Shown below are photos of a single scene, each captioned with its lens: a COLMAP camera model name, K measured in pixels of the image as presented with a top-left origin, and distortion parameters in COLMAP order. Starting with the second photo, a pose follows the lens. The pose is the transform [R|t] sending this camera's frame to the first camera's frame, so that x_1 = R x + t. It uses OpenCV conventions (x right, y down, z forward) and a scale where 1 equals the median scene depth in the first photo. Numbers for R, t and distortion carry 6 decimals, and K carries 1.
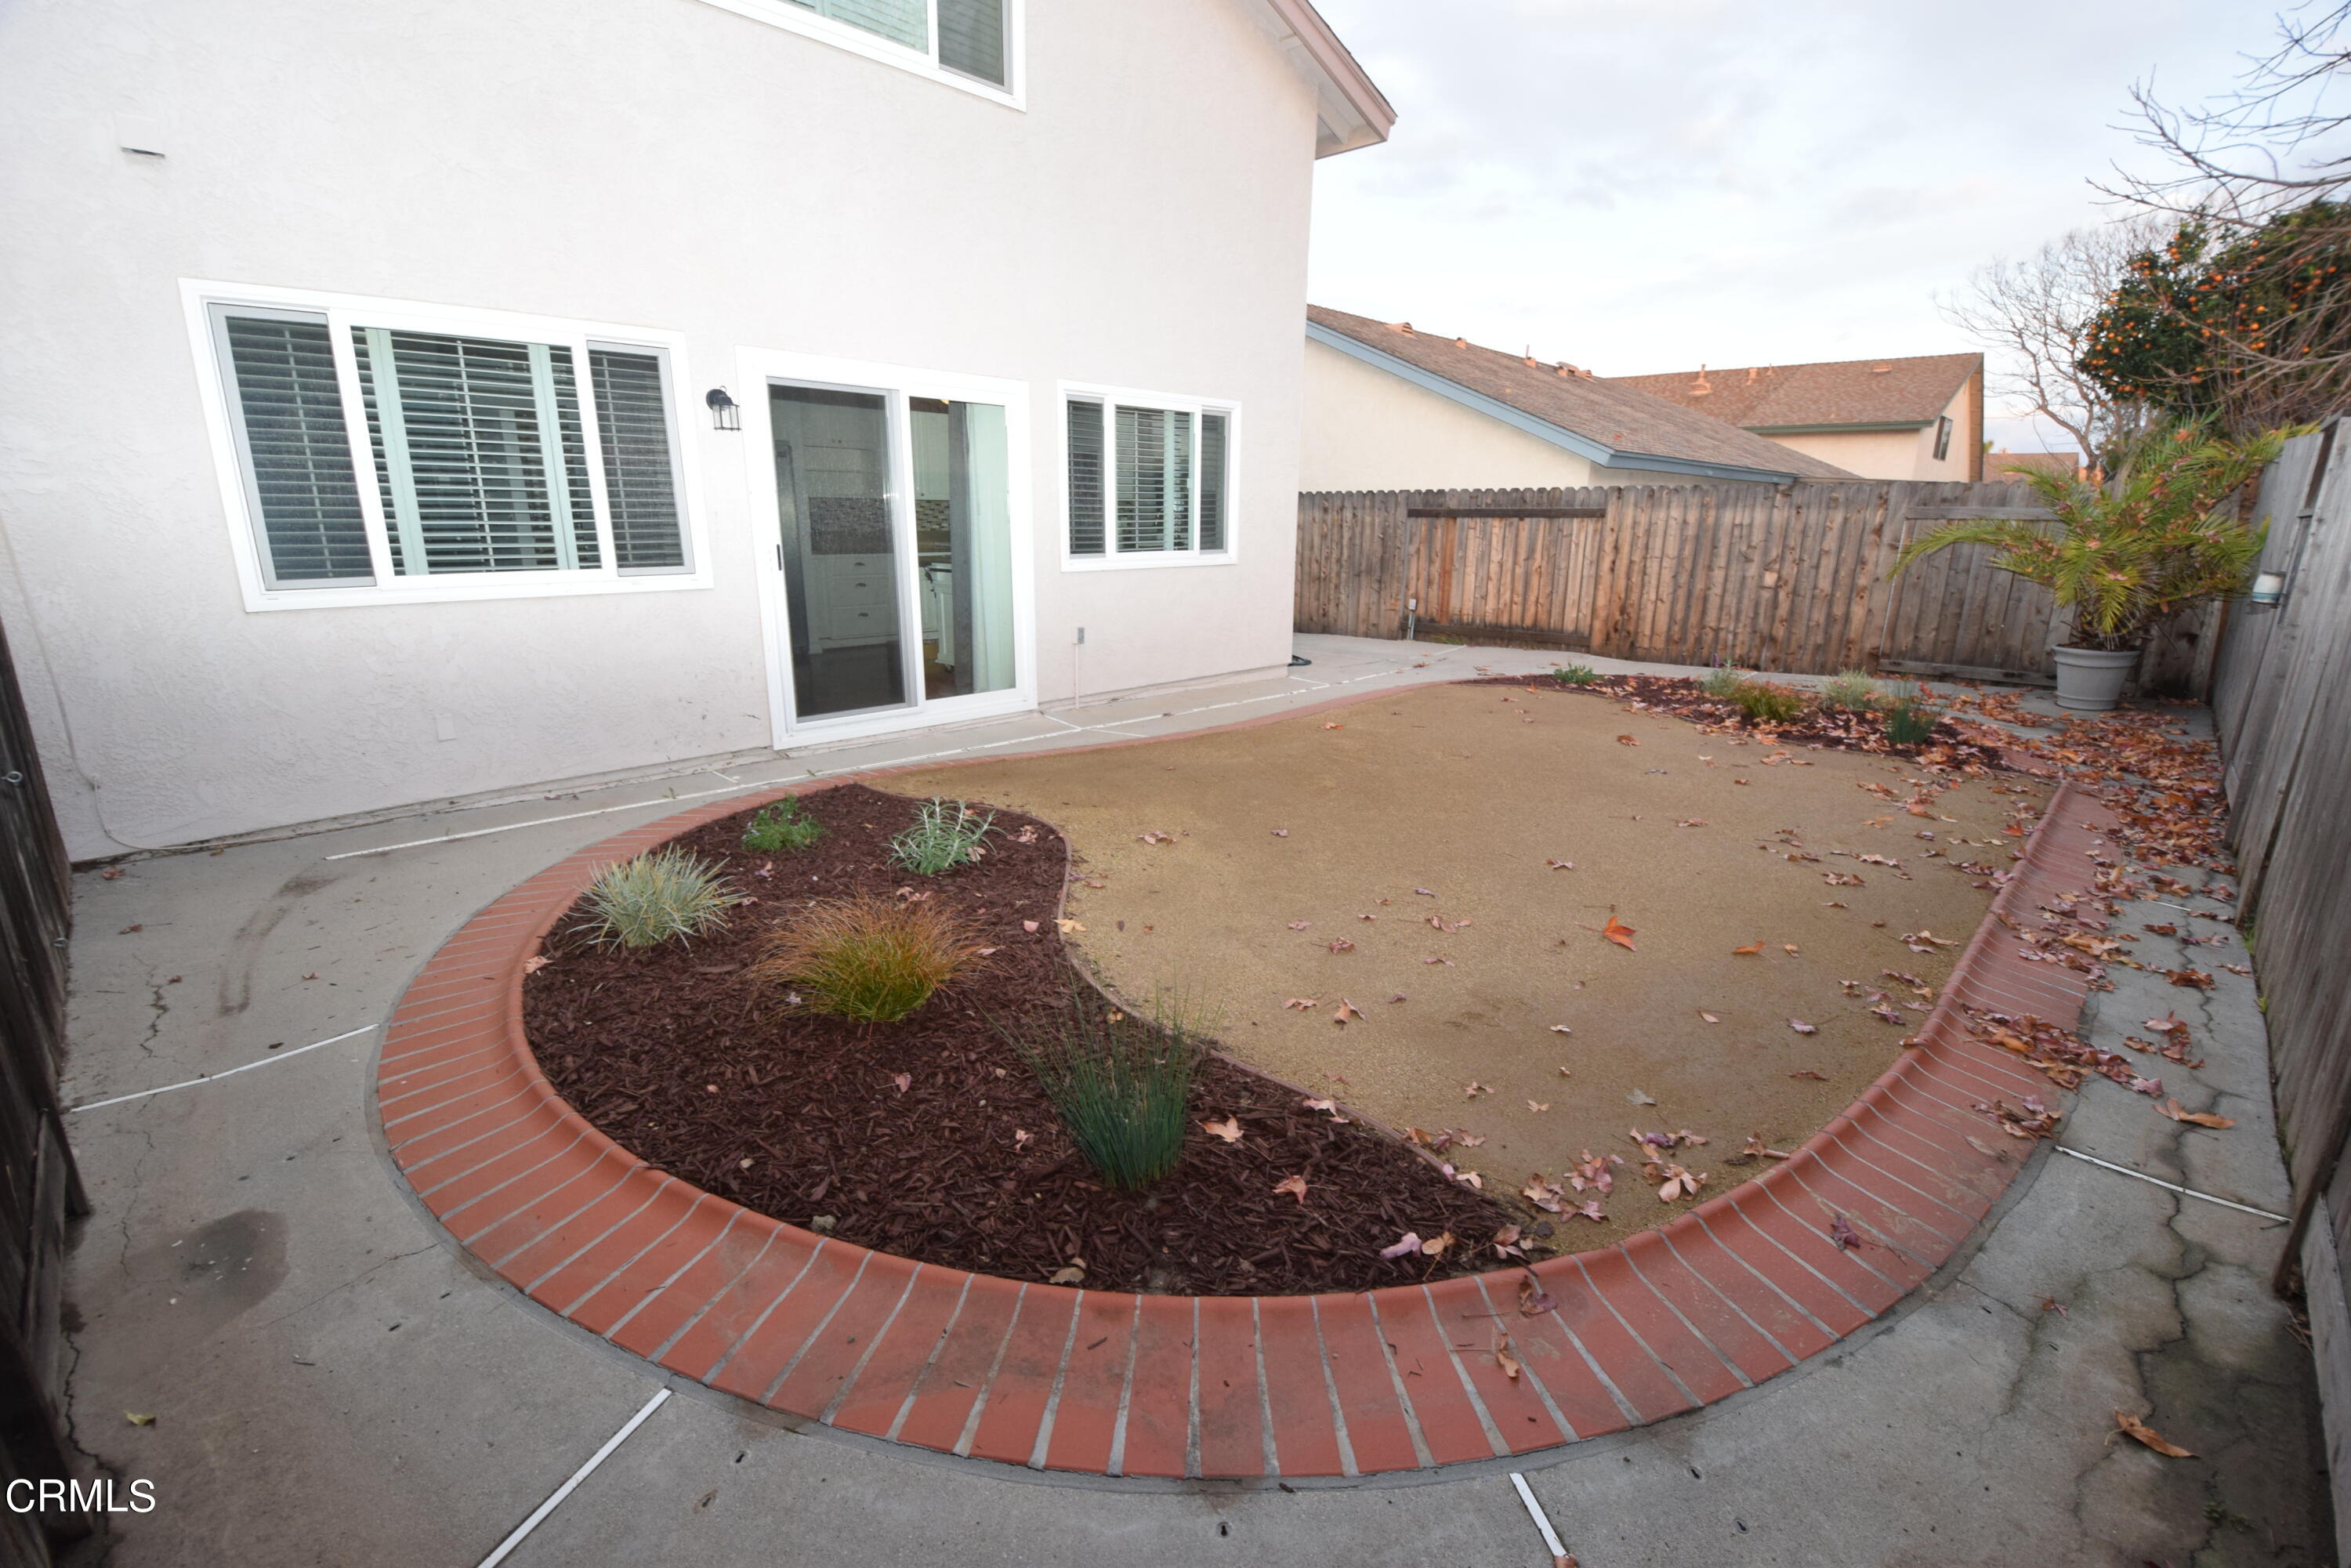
lens RADIAL K [[1034.2, 0, 1177.3], [0, 1034.2, 783.0], [0, 0, 1]] dist [0.006176, -0.013501]
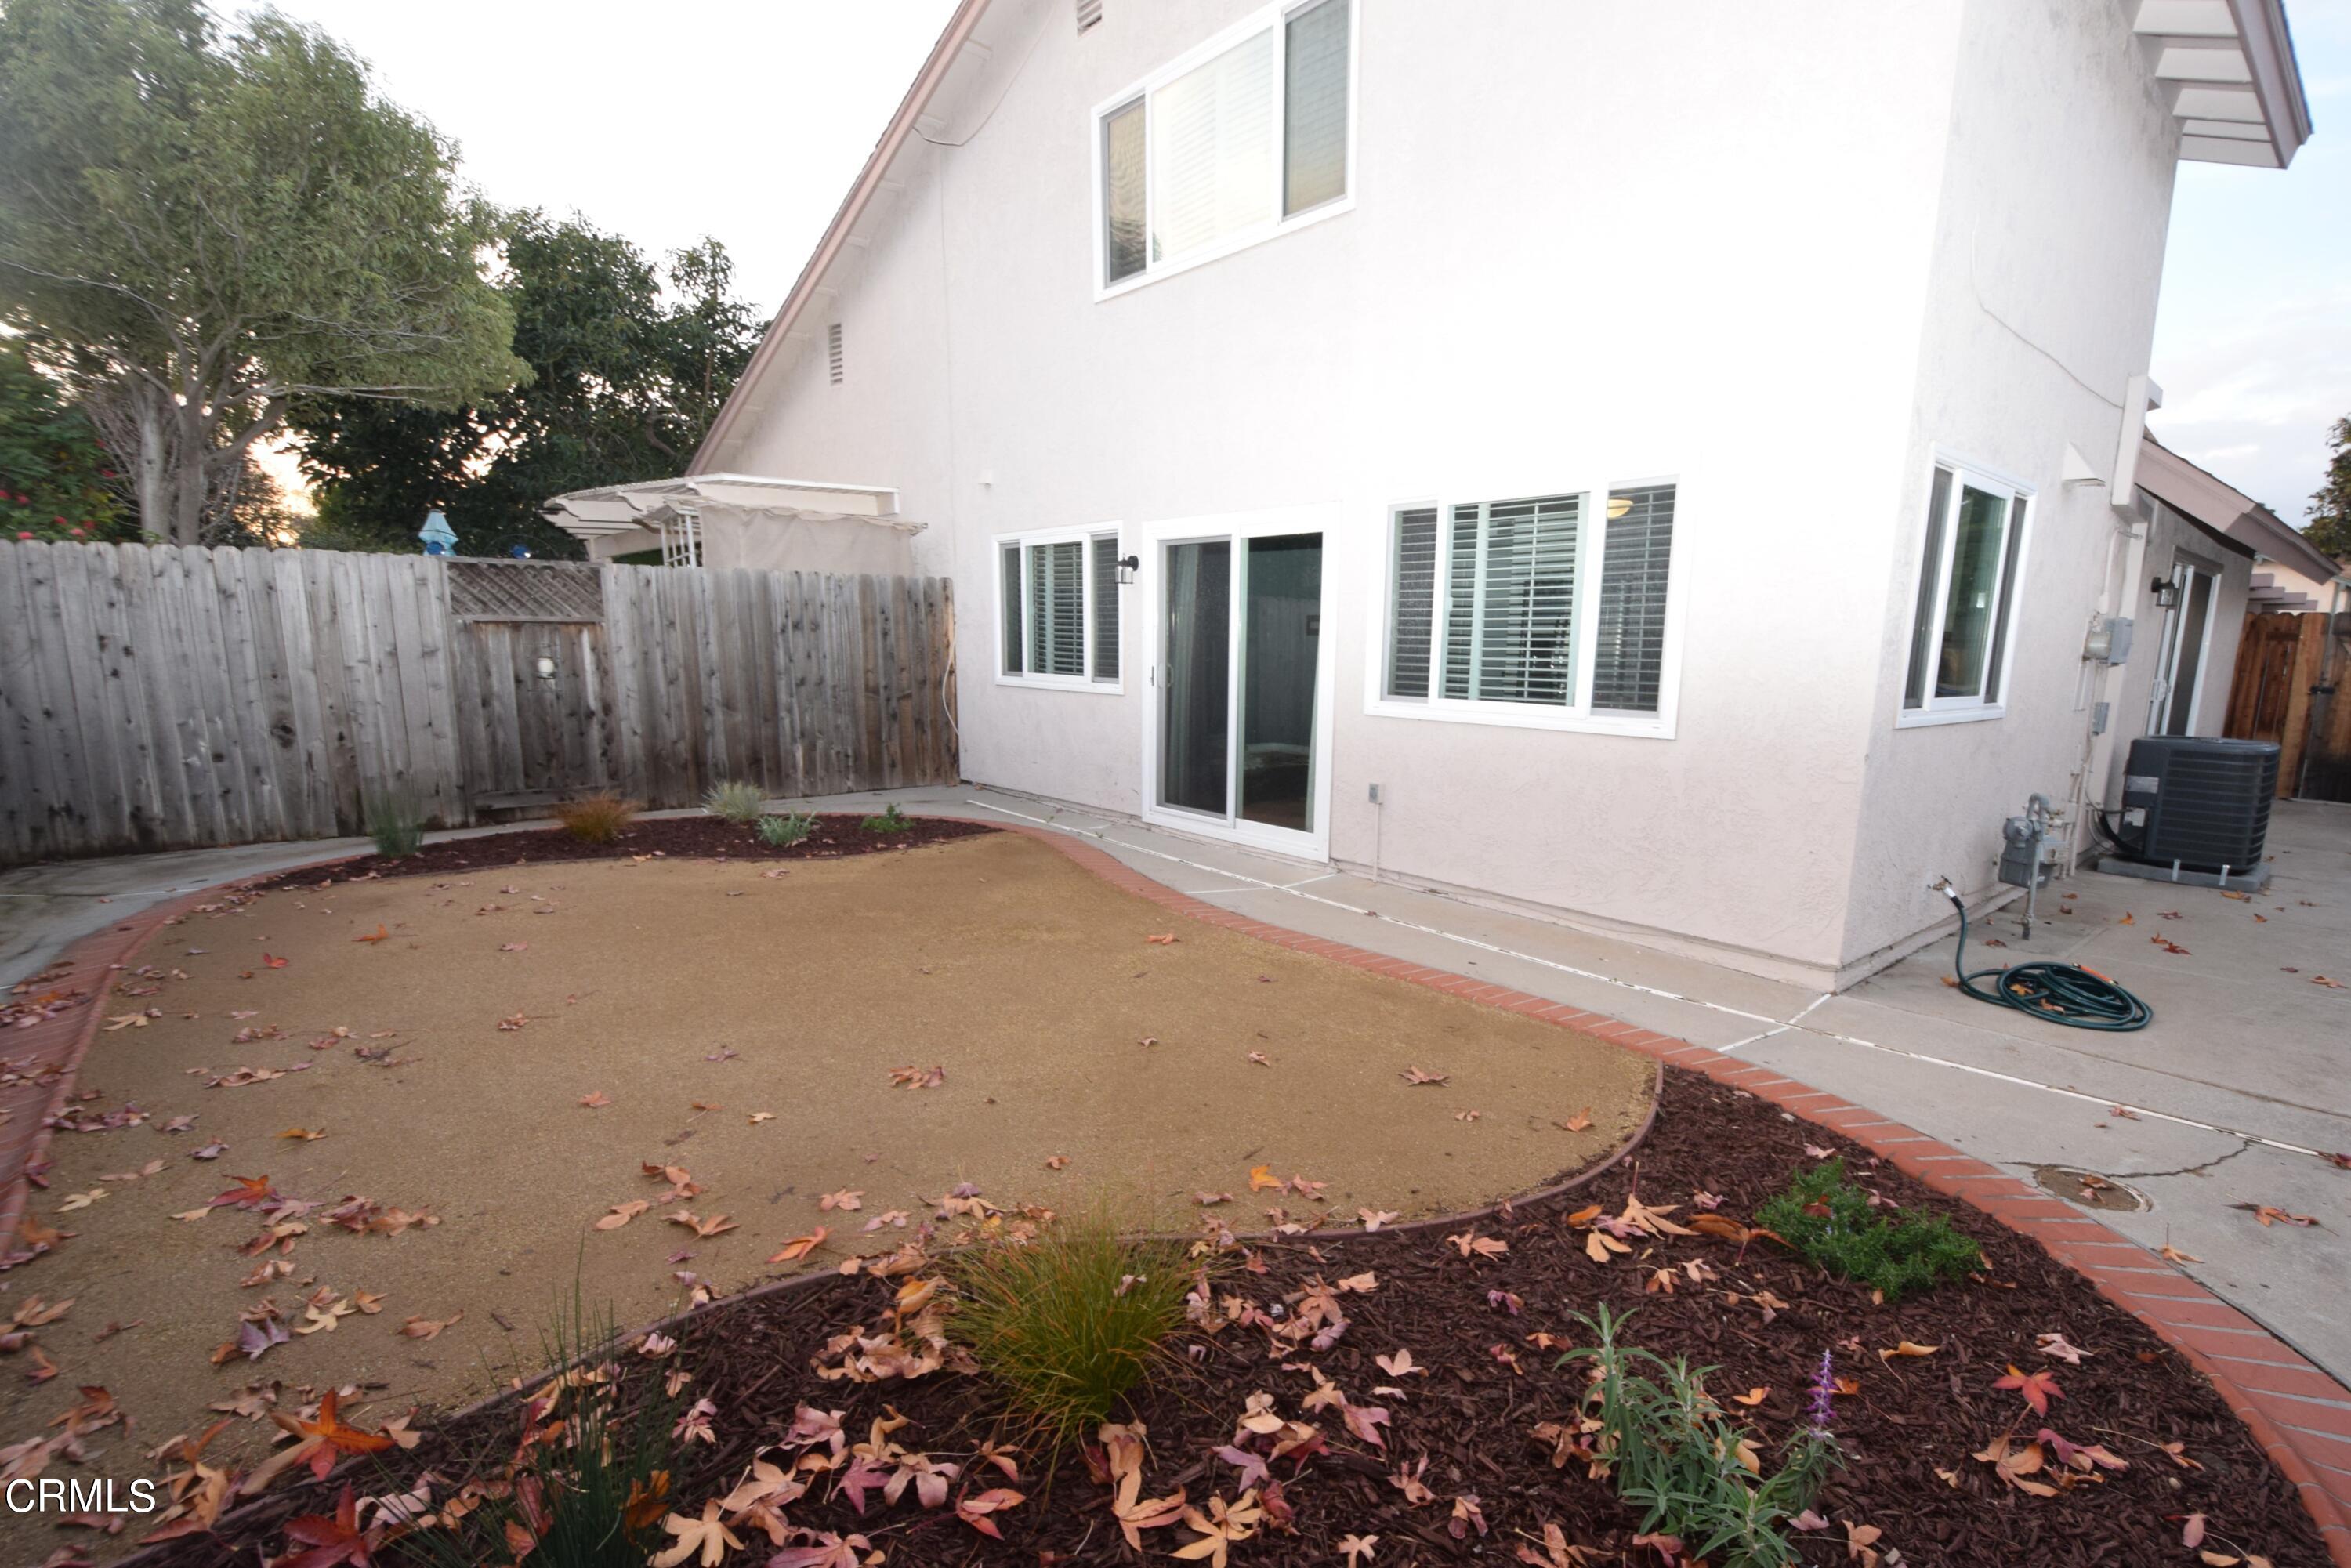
lens RADIAL K [[1034.2, 0, 1174.3], [0, 1034.2, 790.0], [0, 0, 1]] dist [0.006176, -0.013501]
pose [[-0.079166, 0.132129, -0.988066, 0.745715], [-0.275714, 0.949609, 0.149077, -0.231180], [0.957974, 0.284226, -0.038747, 0.915090]]
